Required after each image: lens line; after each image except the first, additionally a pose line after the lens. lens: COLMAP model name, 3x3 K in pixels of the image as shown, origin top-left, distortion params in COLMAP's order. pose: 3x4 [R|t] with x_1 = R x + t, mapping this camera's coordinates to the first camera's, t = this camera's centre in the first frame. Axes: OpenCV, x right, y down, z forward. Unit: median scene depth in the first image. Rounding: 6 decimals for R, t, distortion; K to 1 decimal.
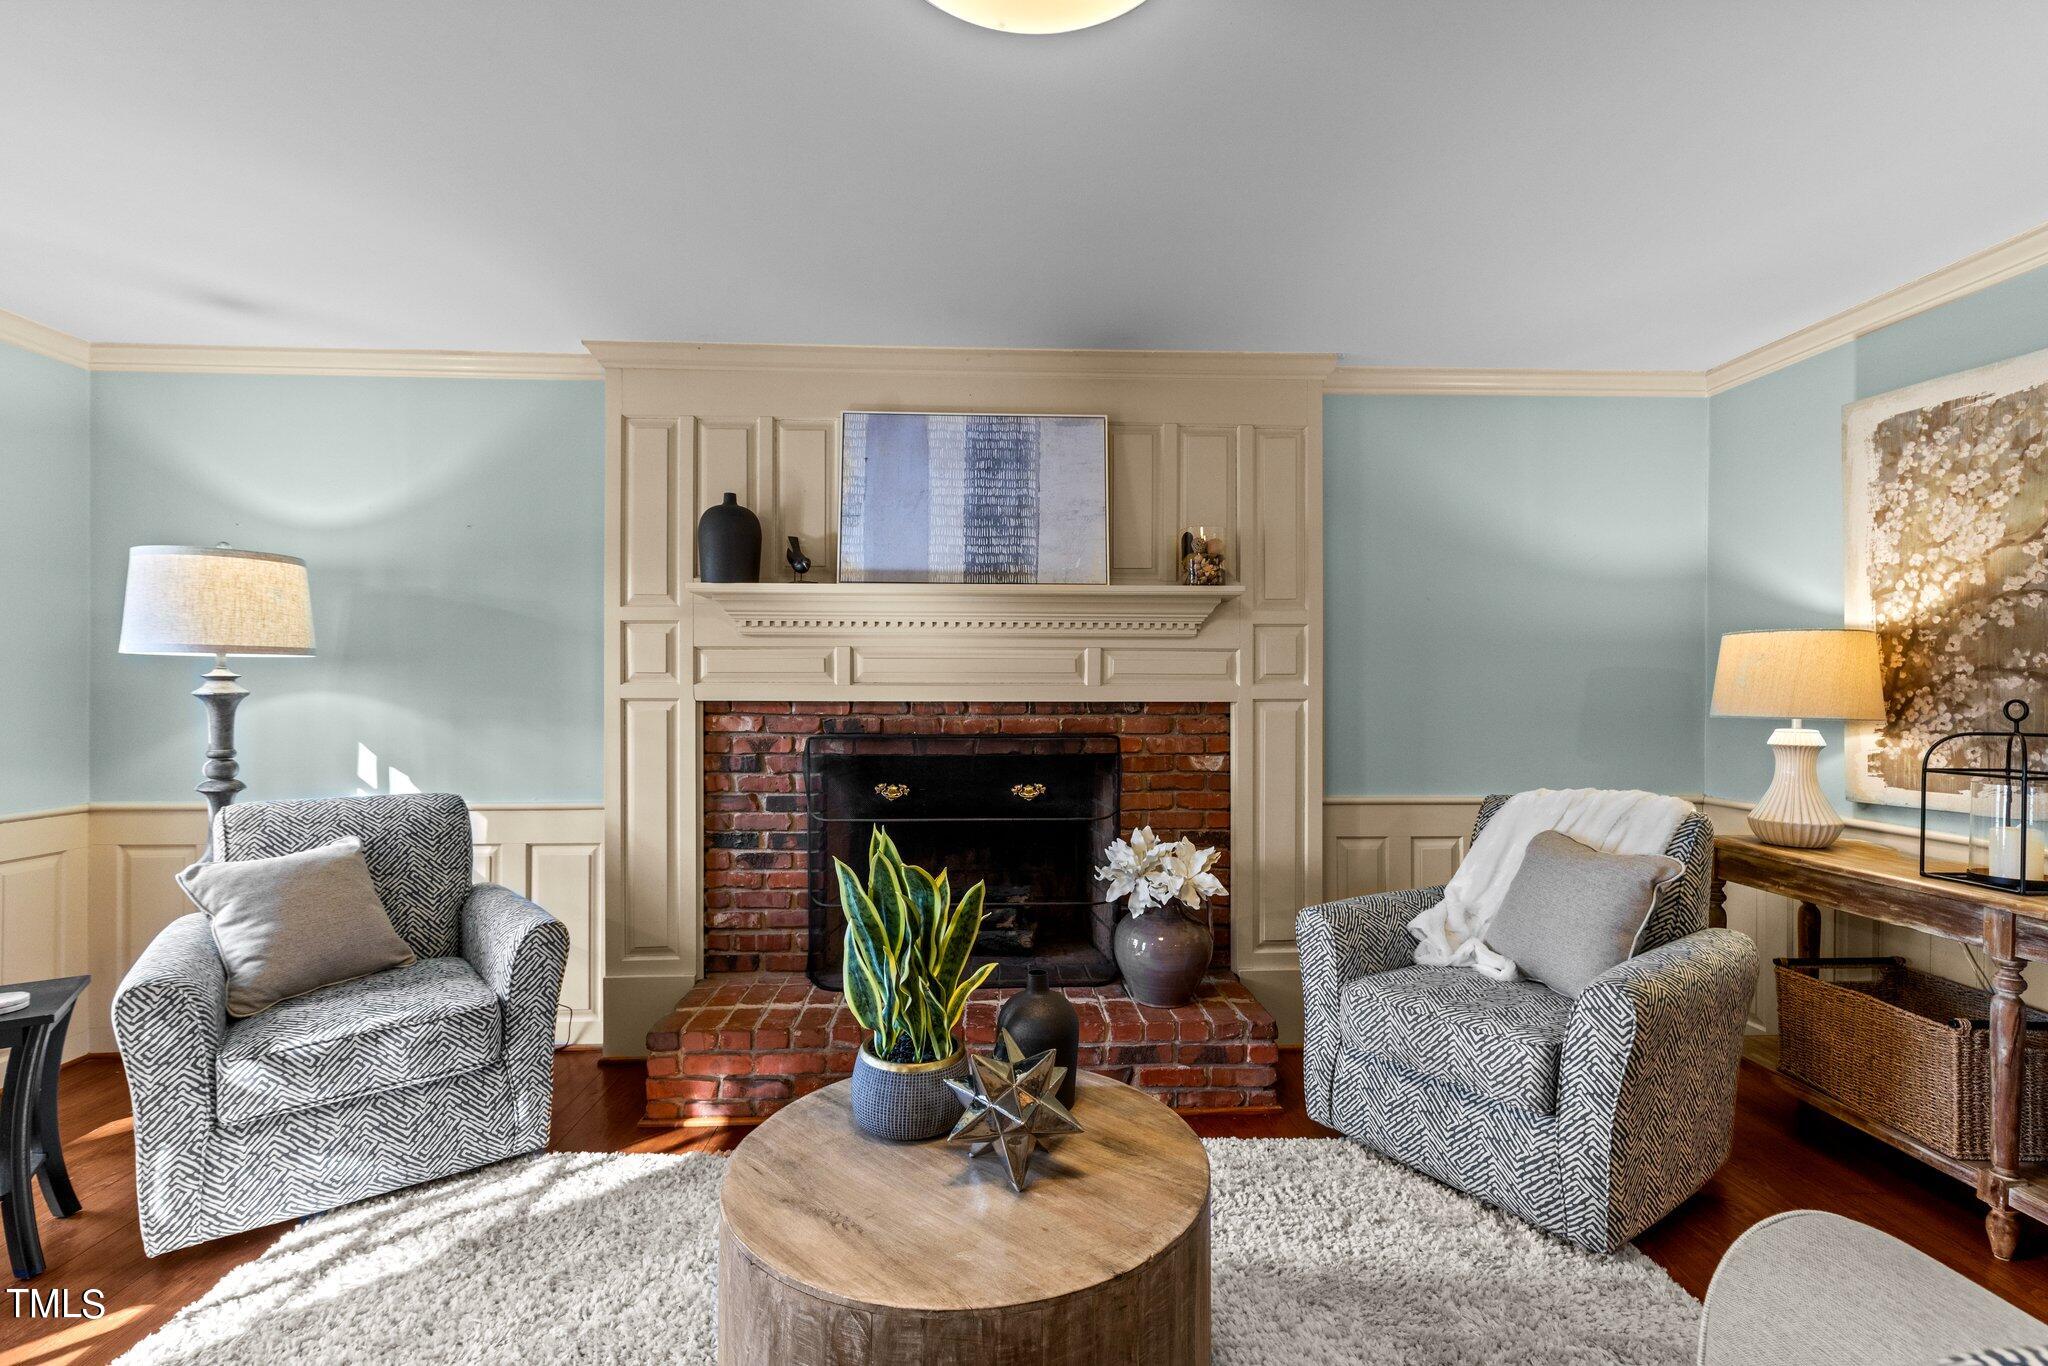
lens RADIAL K [[938.8, 0, 1027.2], [0, 938.8, 691.3], [0, 0, 1]] dist [0.001441, -0.000083]
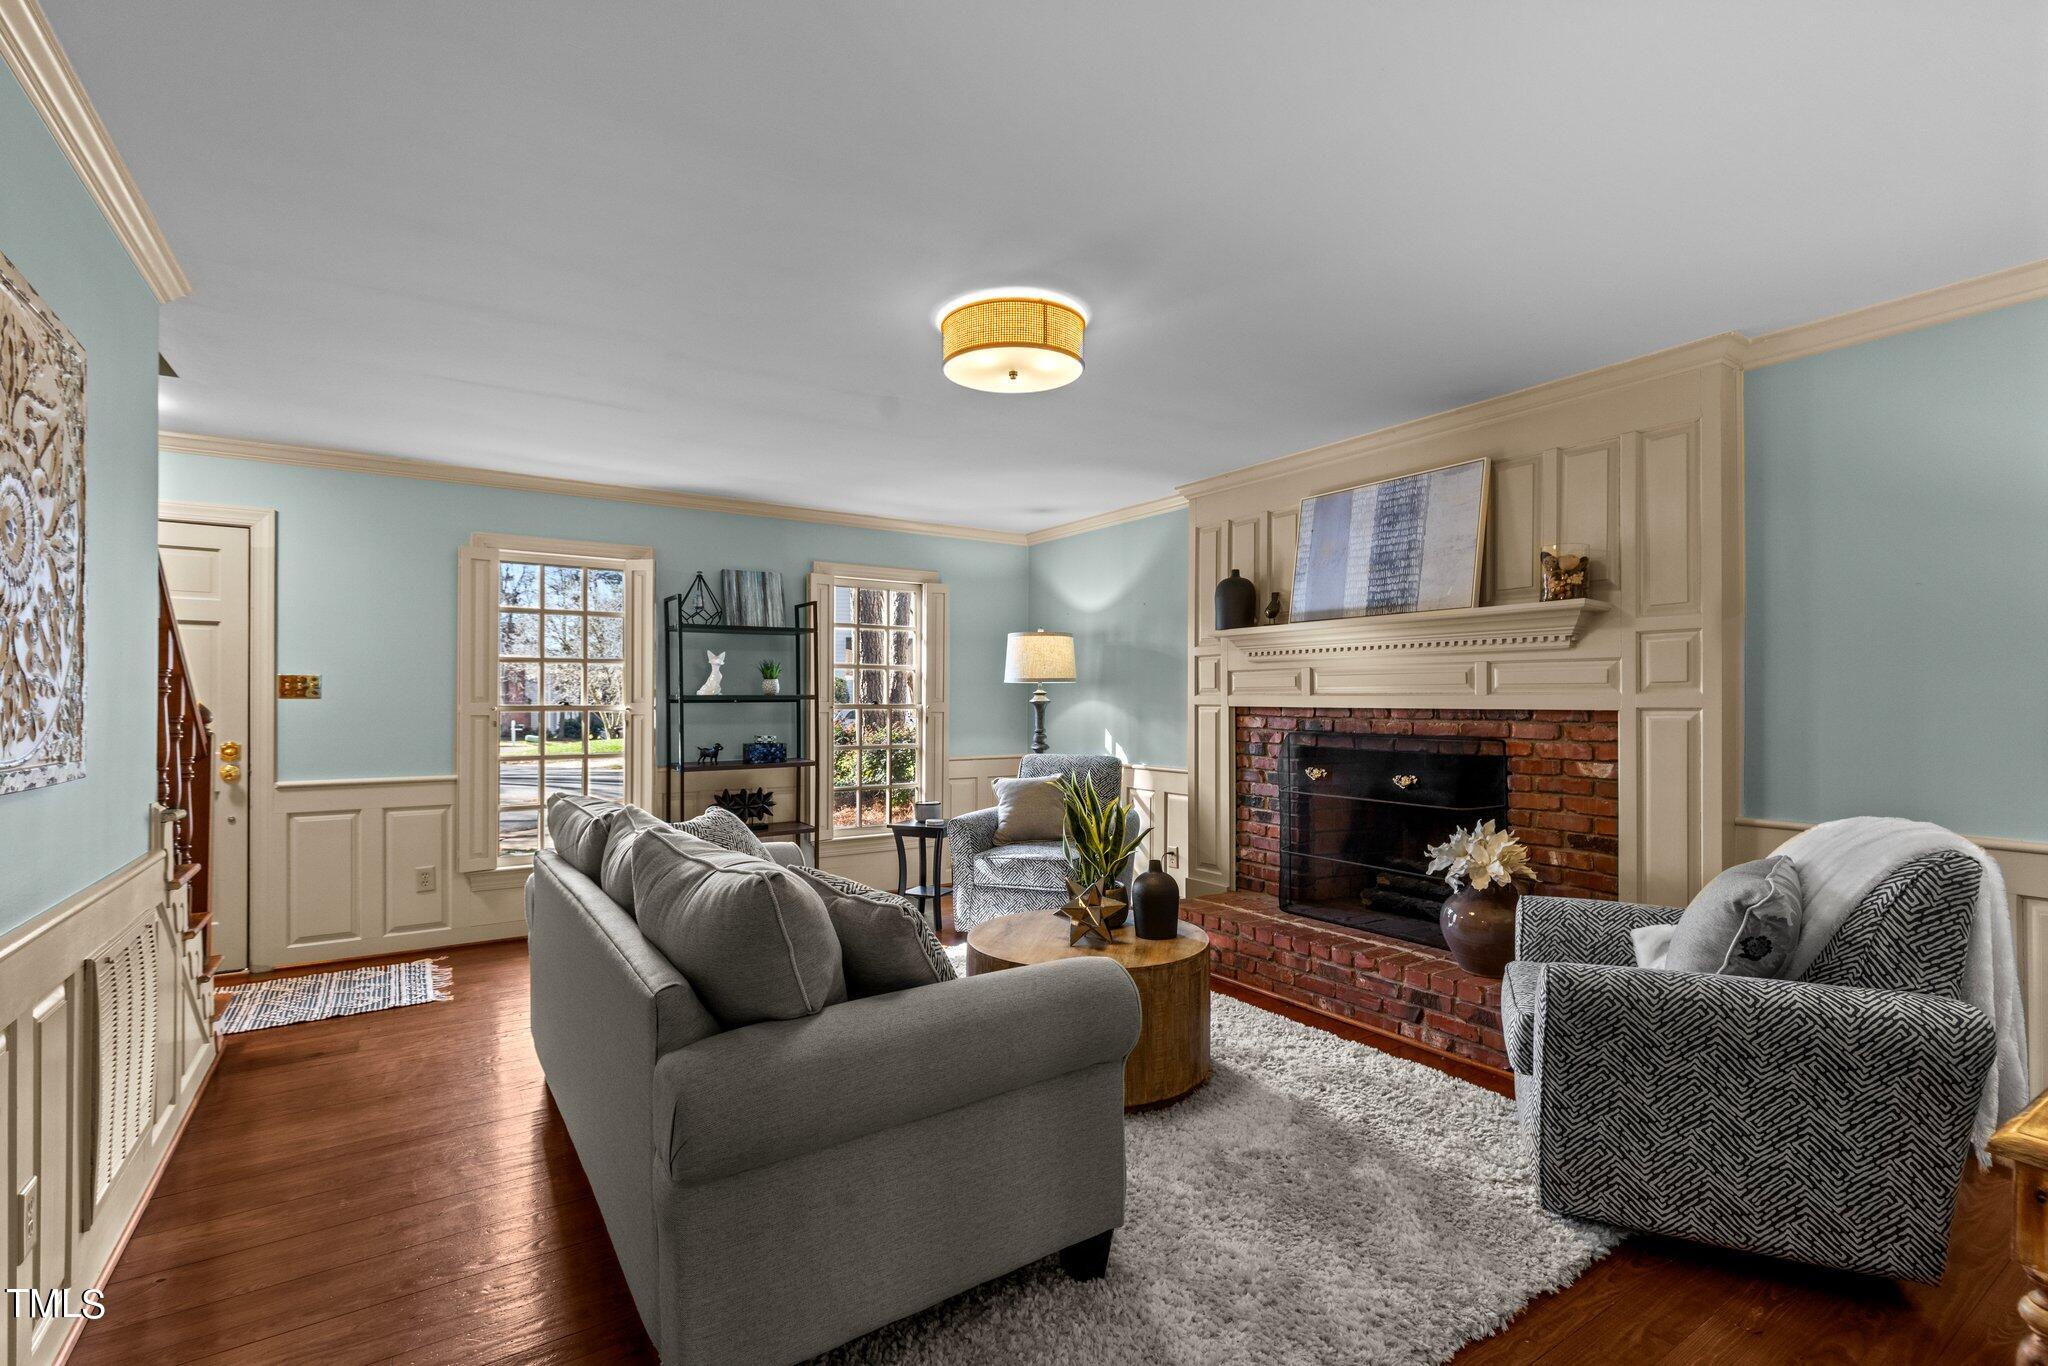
lens RADIAL K [[918.0, 0, 1025.6], [0, 918.0, 691.8], [0, 0, 1]] dist [0.000592, 0.000025]
pose [[0.514478, -0.008389, -0.857462, 0.749281], [-0.001364, 0.999943, -0.010601, 0.002433], [0.857502, 0.006624, 0.514437, -0.047847]]
